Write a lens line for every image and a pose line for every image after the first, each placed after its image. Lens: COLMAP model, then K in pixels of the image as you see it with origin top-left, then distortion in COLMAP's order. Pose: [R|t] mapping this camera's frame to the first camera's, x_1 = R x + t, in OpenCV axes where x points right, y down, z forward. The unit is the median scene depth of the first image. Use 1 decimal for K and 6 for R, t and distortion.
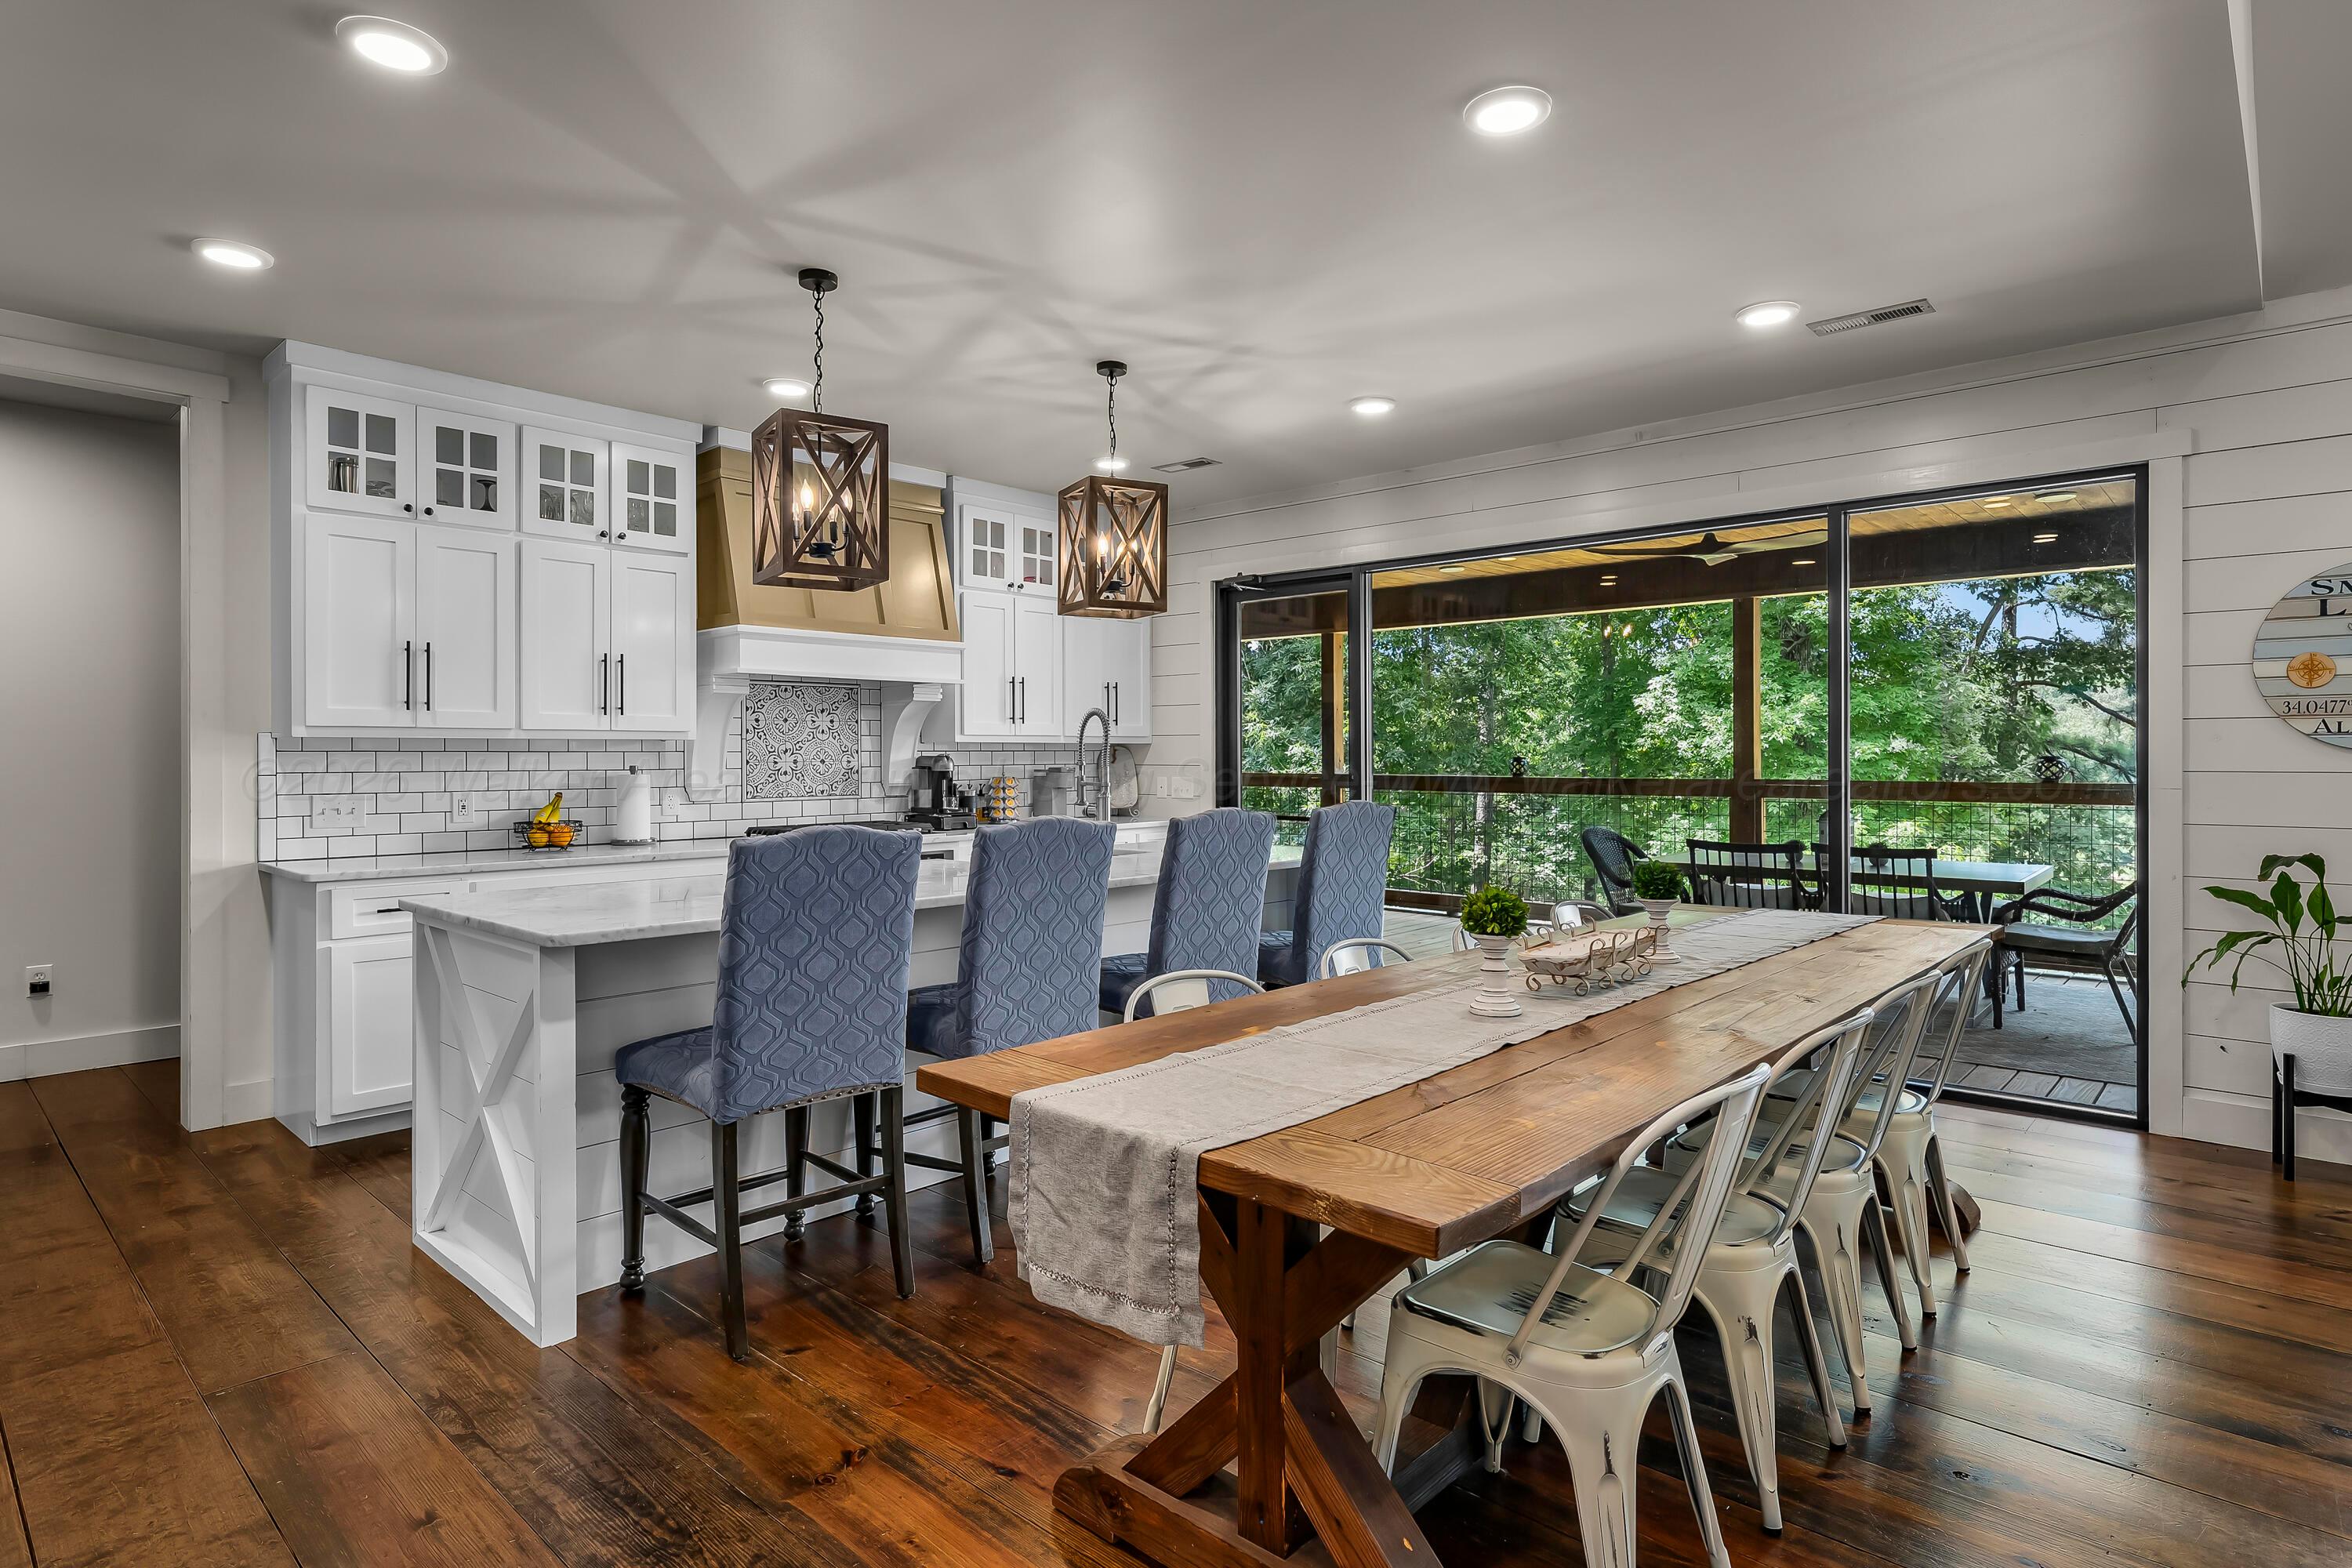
lens RADIAL K [[1234.5, 0, 1184.3], [0, 1234.5, 757.7], [0, 0, 1]] dist [0.001825, -0.000296]
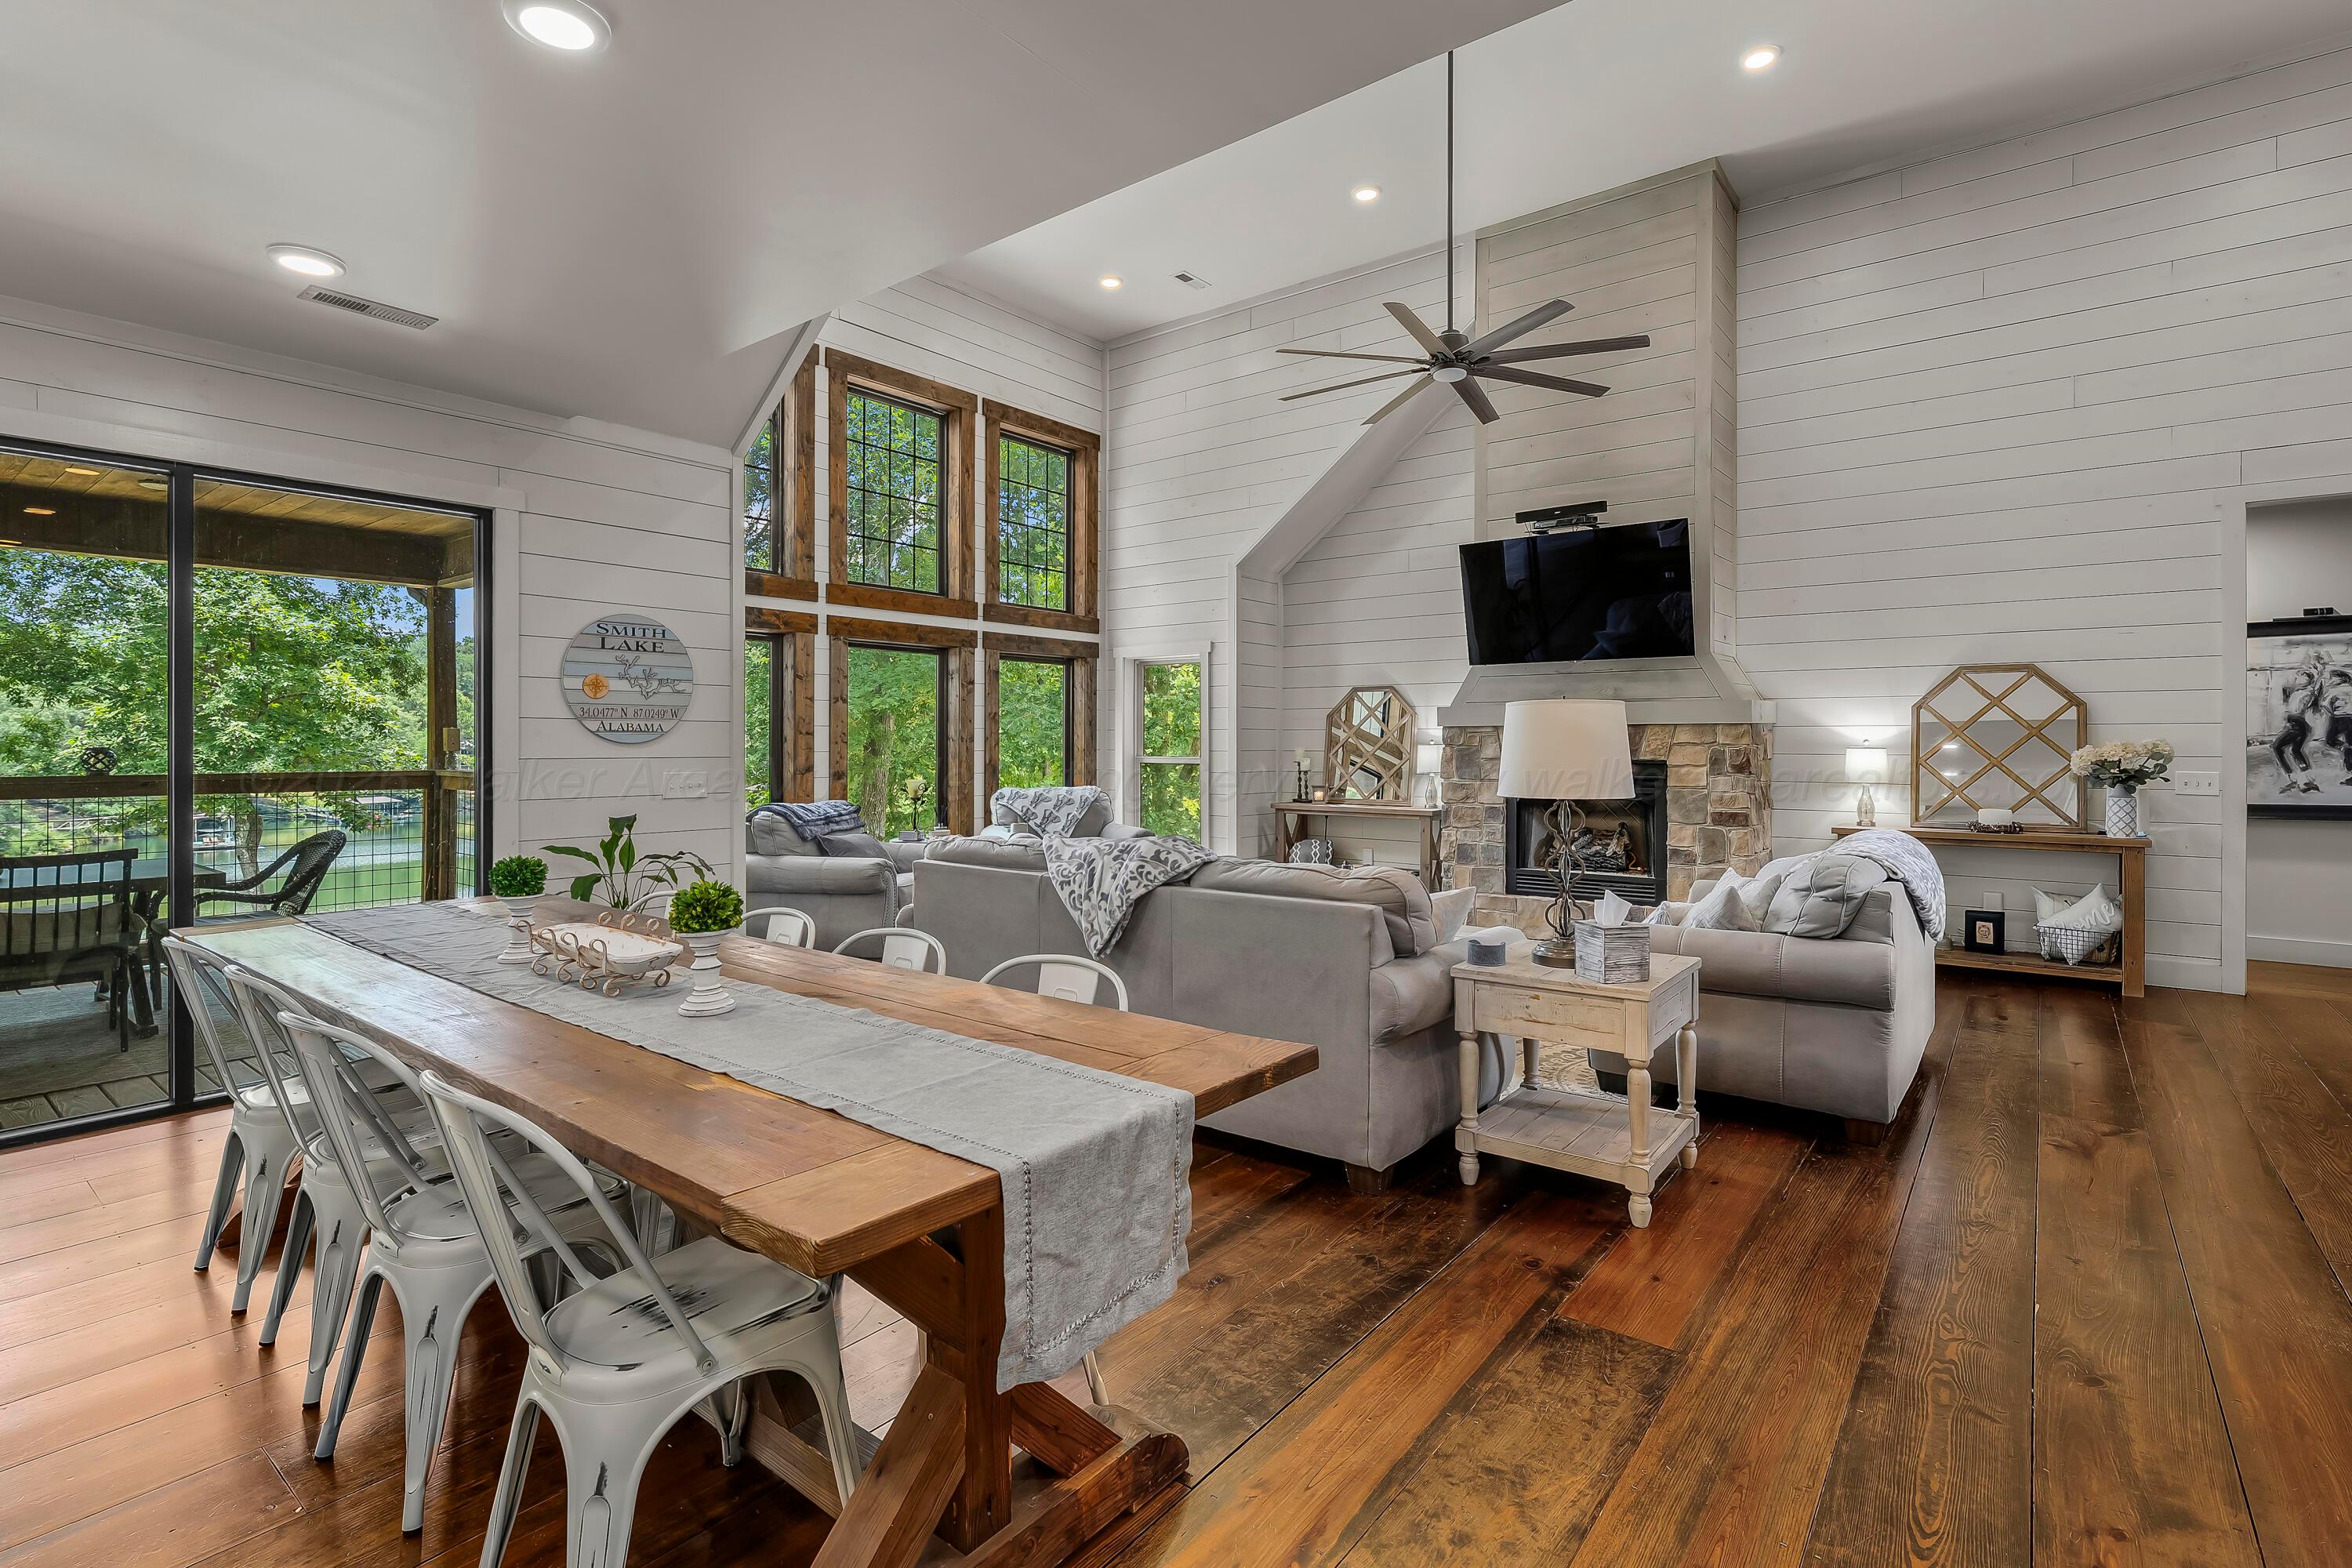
lens RADIAL K [[1095.9, 0, 1175.3], [0, 1095.9, 746.1], [0, 0, 1]] dist [0.000173, -0.000098]
pose [[-0.071948, 0.000738, 0.997408, -0.303454], [0.002387, 0.999997, -0.000568, 0.000143], [-0.997406, 0.002340, -0.071950, 0.334191]]
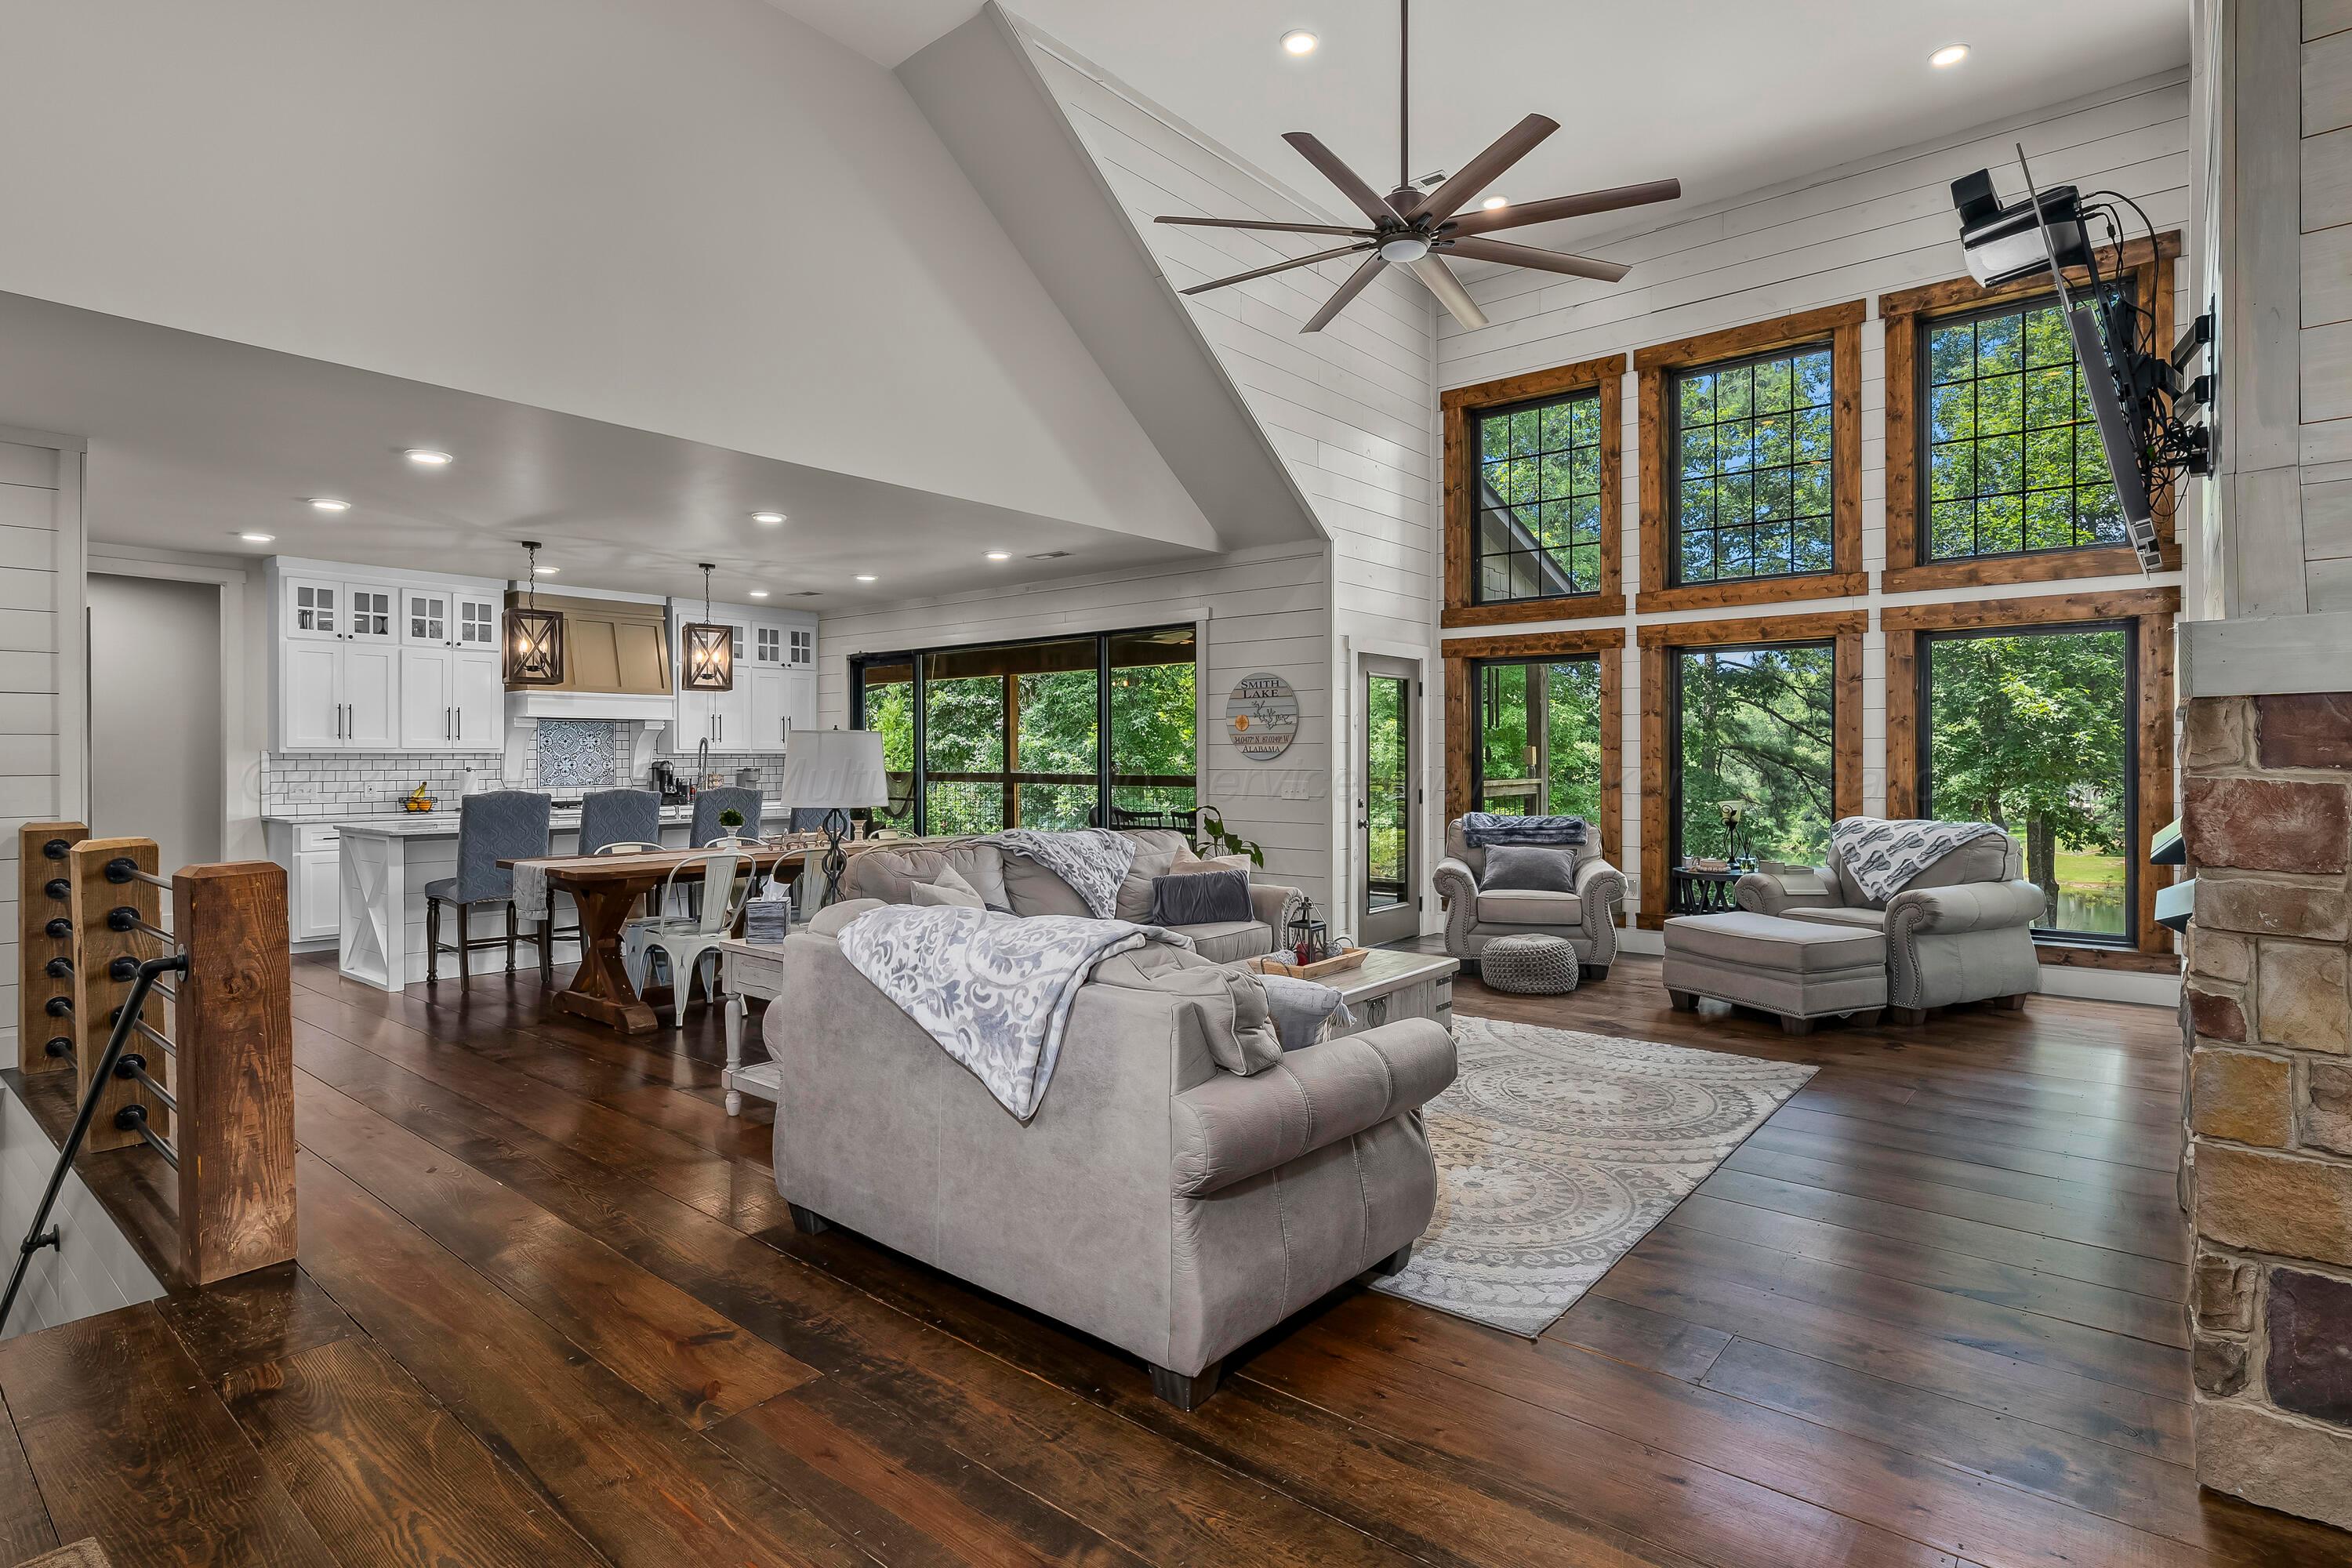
lens RADIAL K [[1180.9, 0, 1180.2], [0, 1180.9, 762.1], [0, 0, 1]] dist [-0.001265, -0.000413]
pose [[0.998823, -0.000146, 0.048510, 0.547791], [0.000076, 0.999999, 0.001435, -0.003669], [-0.048510, -0.001430, 0.998822, -0.835626]]
